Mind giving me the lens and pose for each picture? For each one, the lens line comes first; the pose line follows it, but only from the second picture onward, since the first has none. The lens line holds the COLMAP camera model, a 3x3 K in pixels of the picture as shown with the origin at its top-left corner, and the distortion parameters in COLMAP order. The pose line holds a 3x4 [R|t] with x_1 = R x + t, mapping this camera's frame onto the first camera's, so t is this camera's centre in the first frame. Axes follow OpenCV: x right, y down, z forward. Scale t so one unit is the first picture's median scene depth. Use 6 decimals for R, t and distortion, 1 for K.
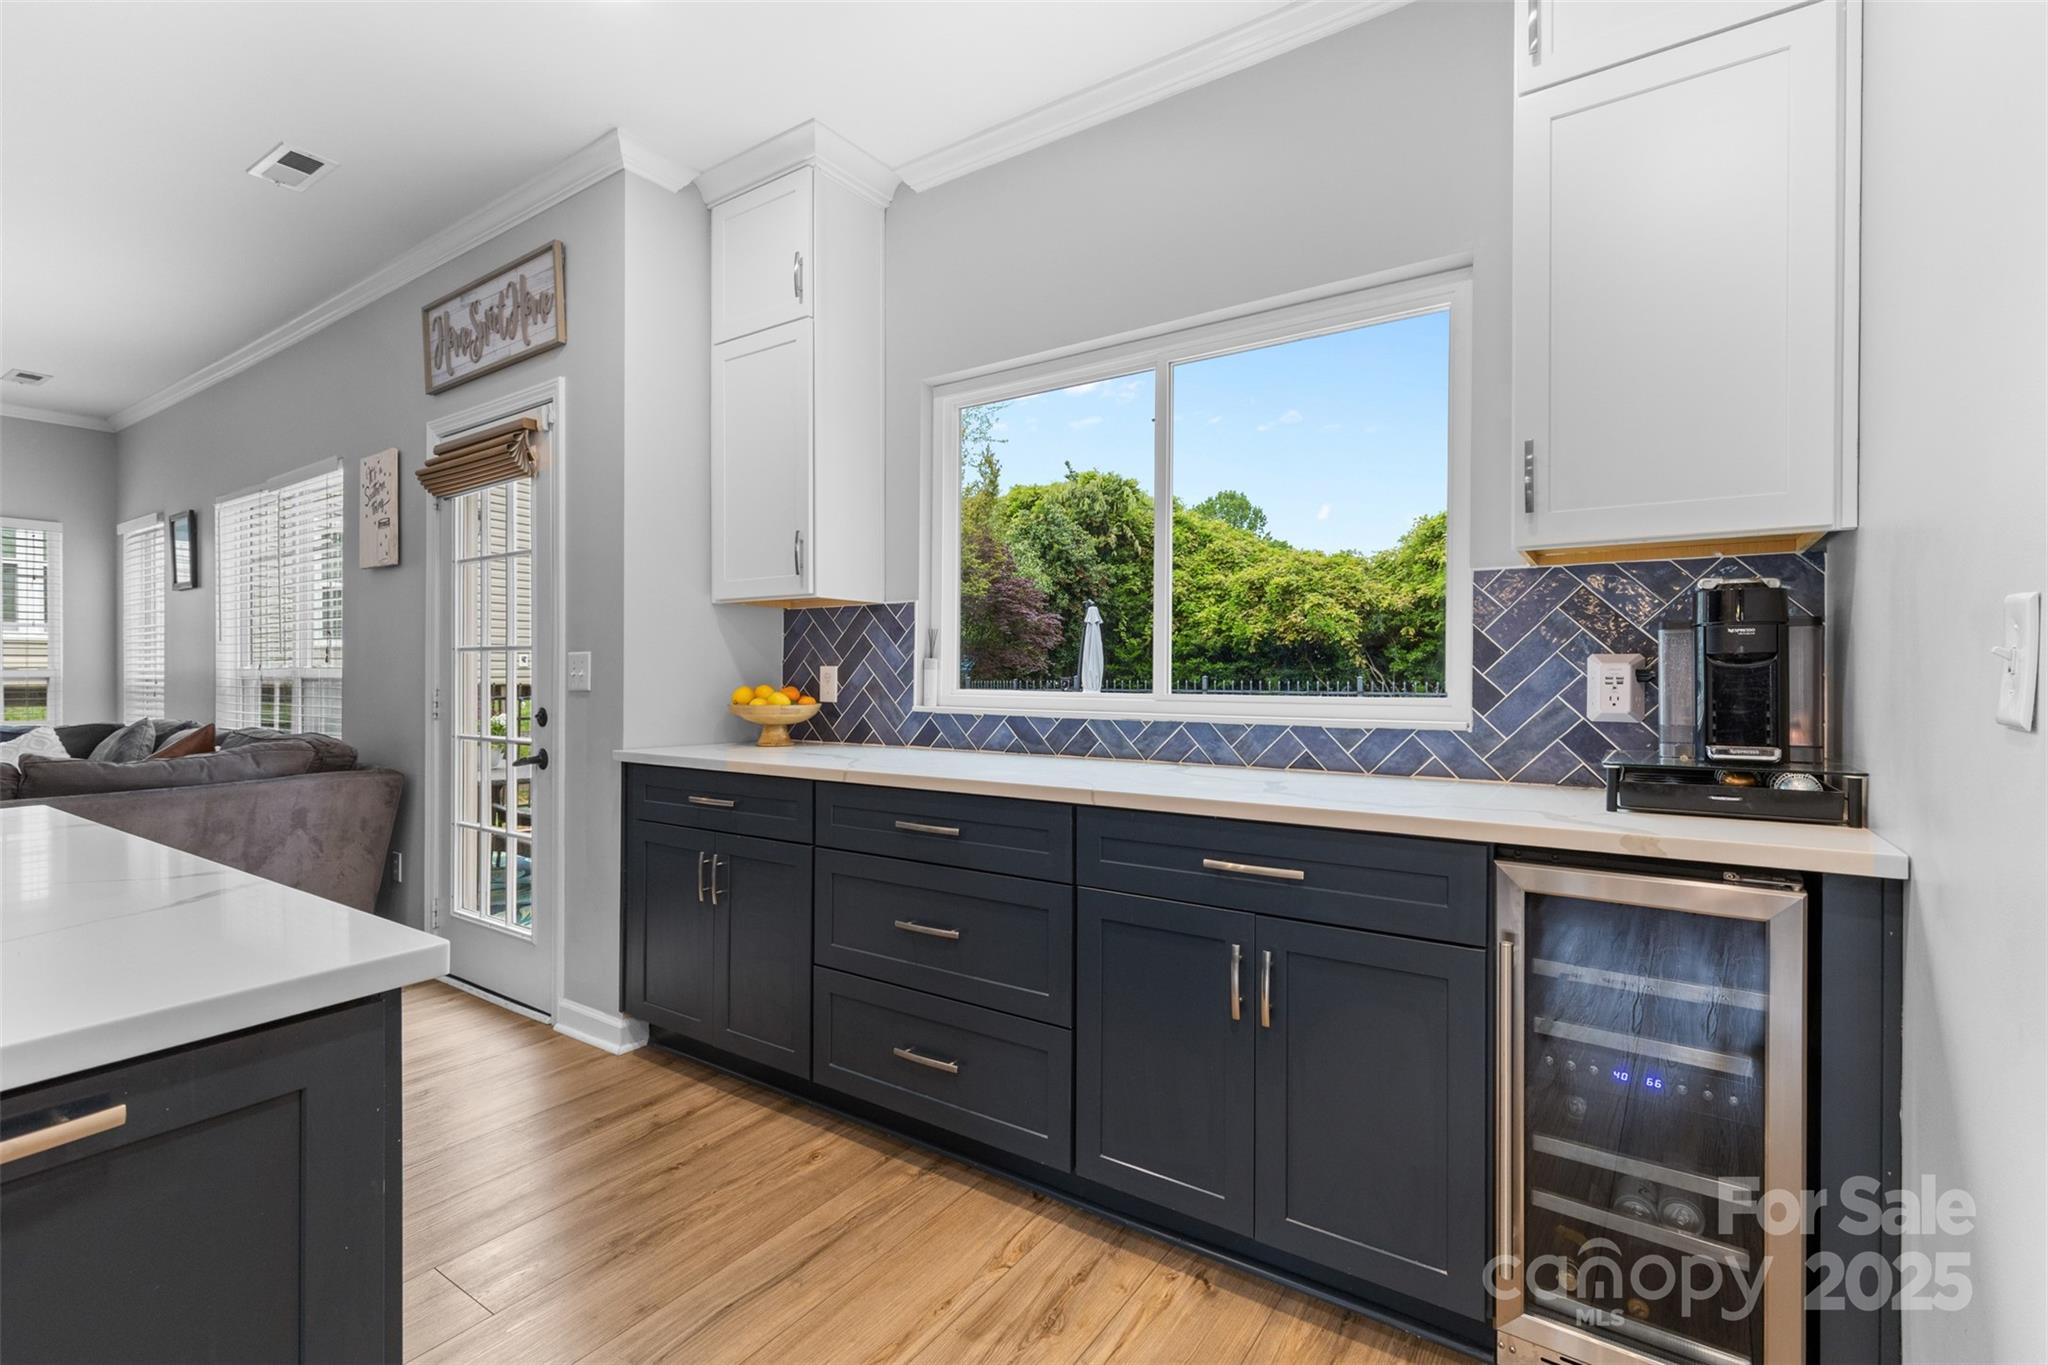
lens RADIAL K [[920.8, 0, 1018.8], [0, 920.8, 680.2], [0, 0, 1]] dist [-0.000634, 0.000048]
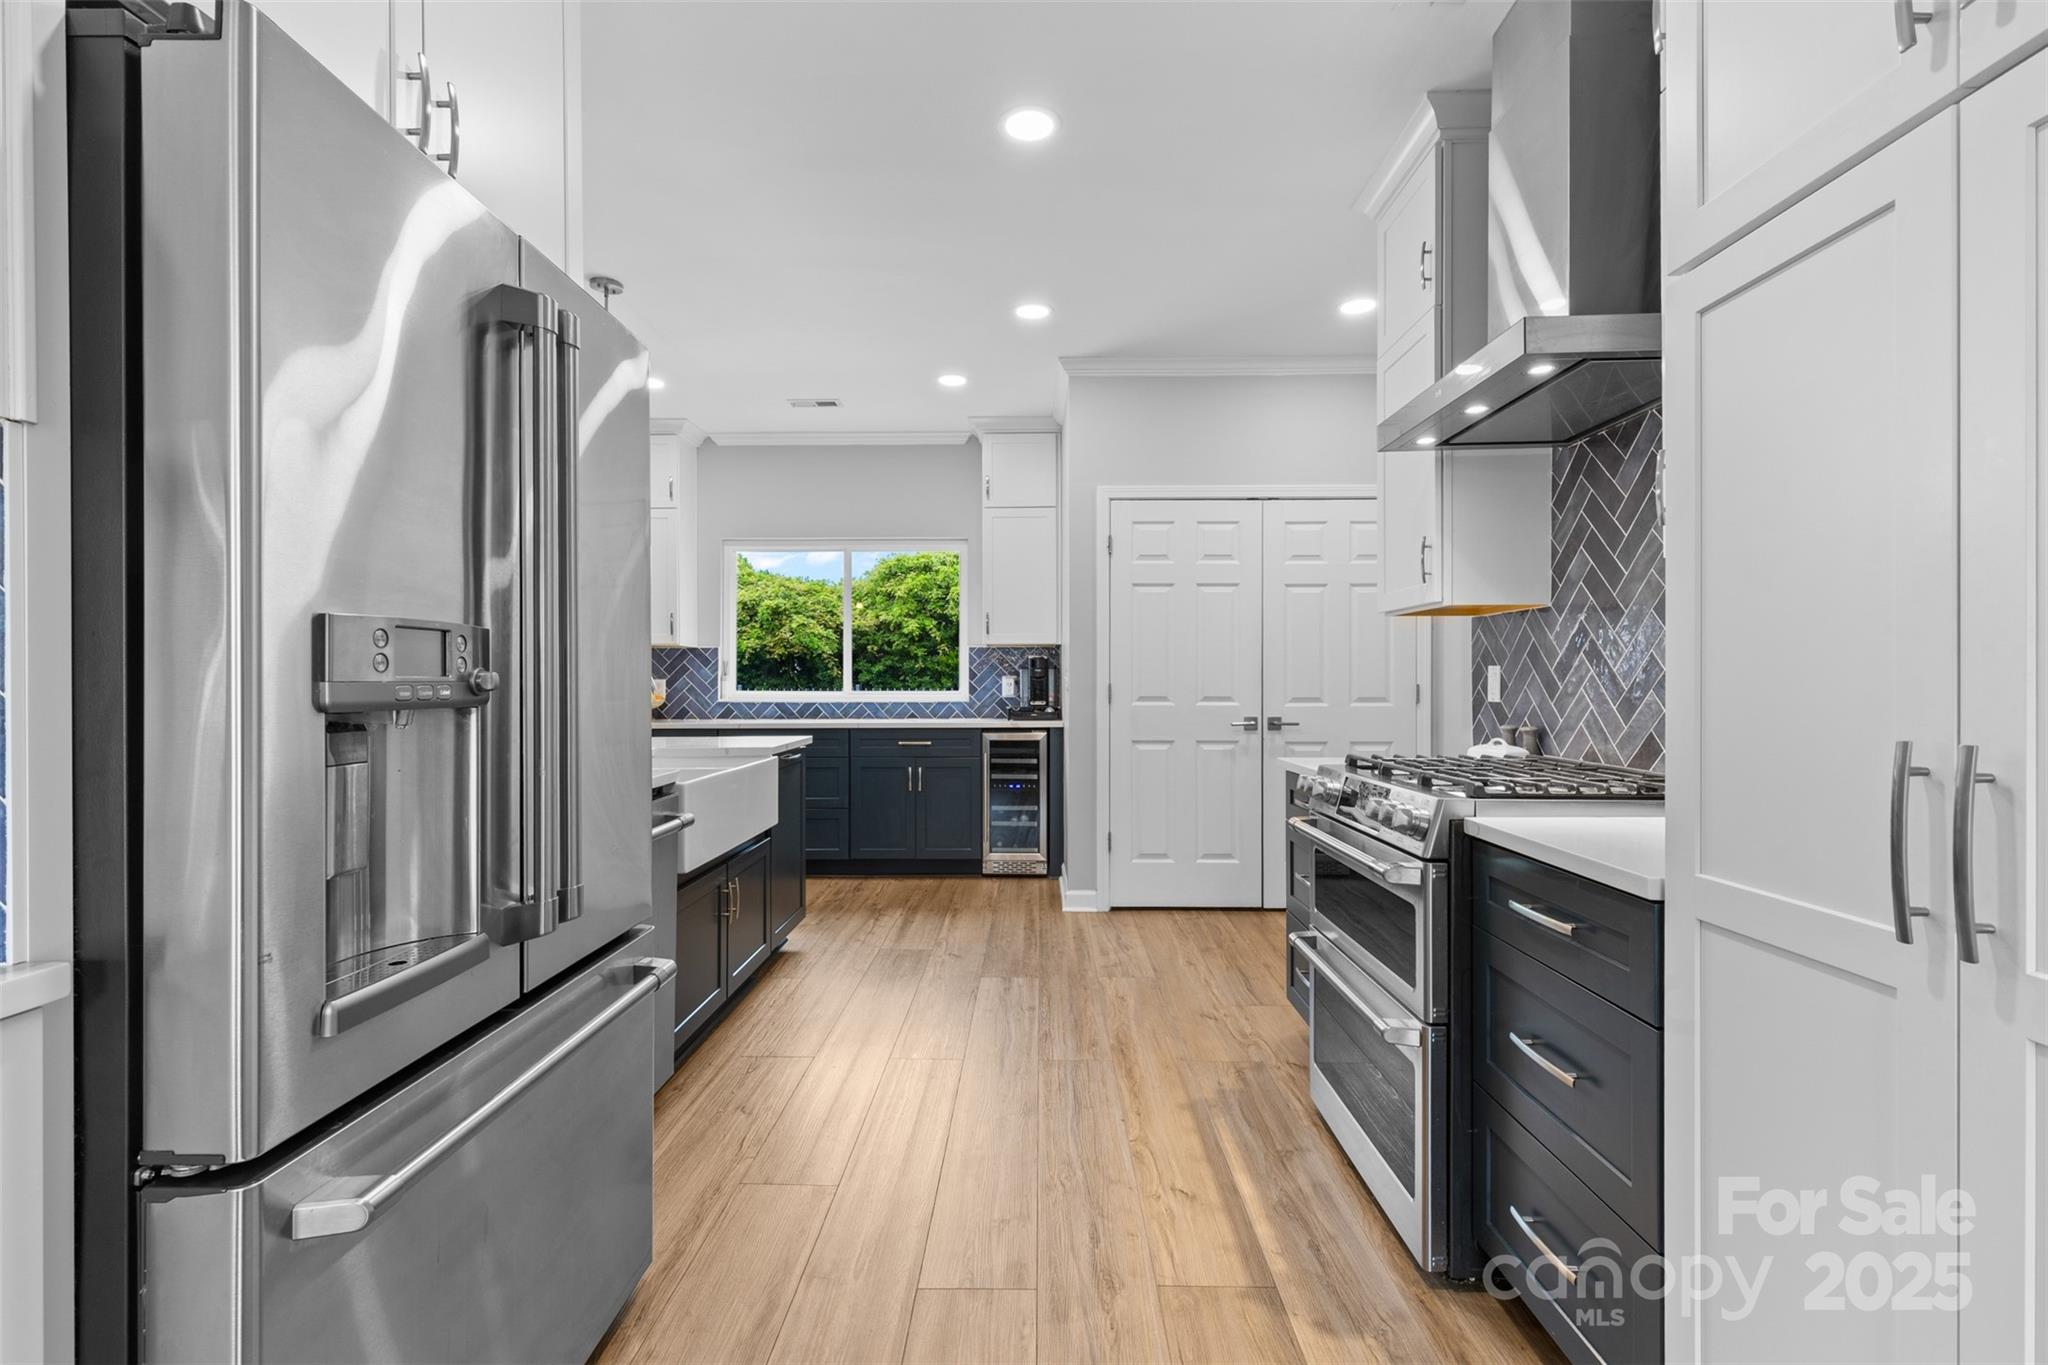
lens RADIAL K [[920.8, 0, 1018.4], [0, 920.8, 681.1], [0, 0, 1]] dist [-0.000634, 0.000048]
pose [[0.835664, -0.003188, 0.549232, -0.679428], [0.007916, 0.999949, -0.006241, 0.006135], [-0.549184, 0.009563, 0.835647, -1.059795]]
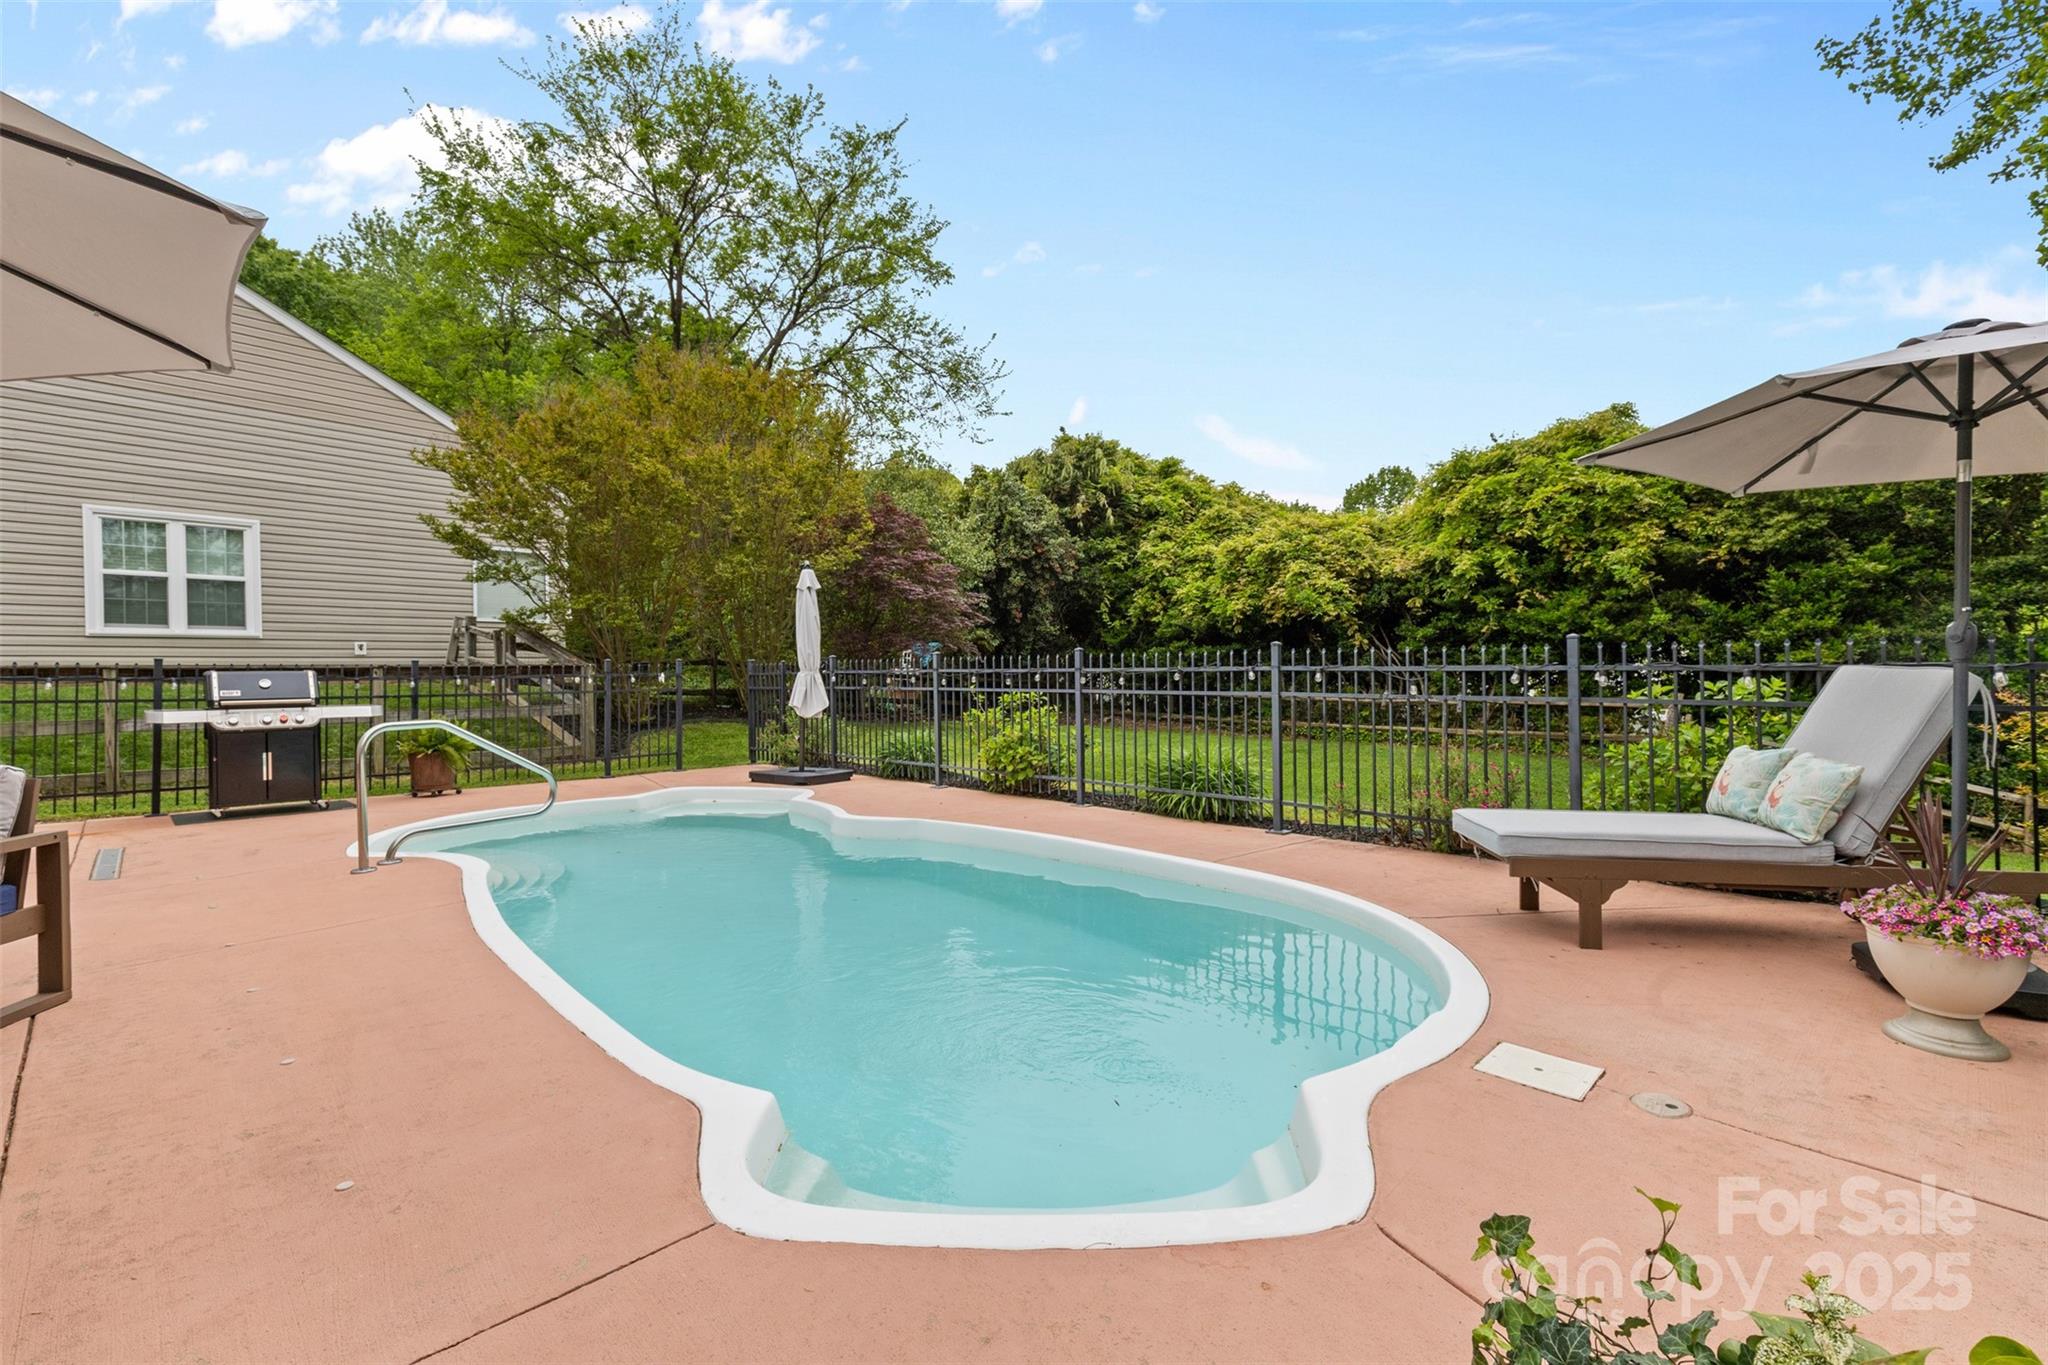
lens RADIAL K [[920.8, 0, 1010.7], [0, 920.8, 687.2], [0, 0, 1]] dist [-0.000634, 0.000048]
pose [[0.979231, -0.005630, -0.202667, 1.620193], [0.007945, 0.999912, 0.010609, 0.068771], [0.202590, -0.011999, 0.979190, 0.877366]]
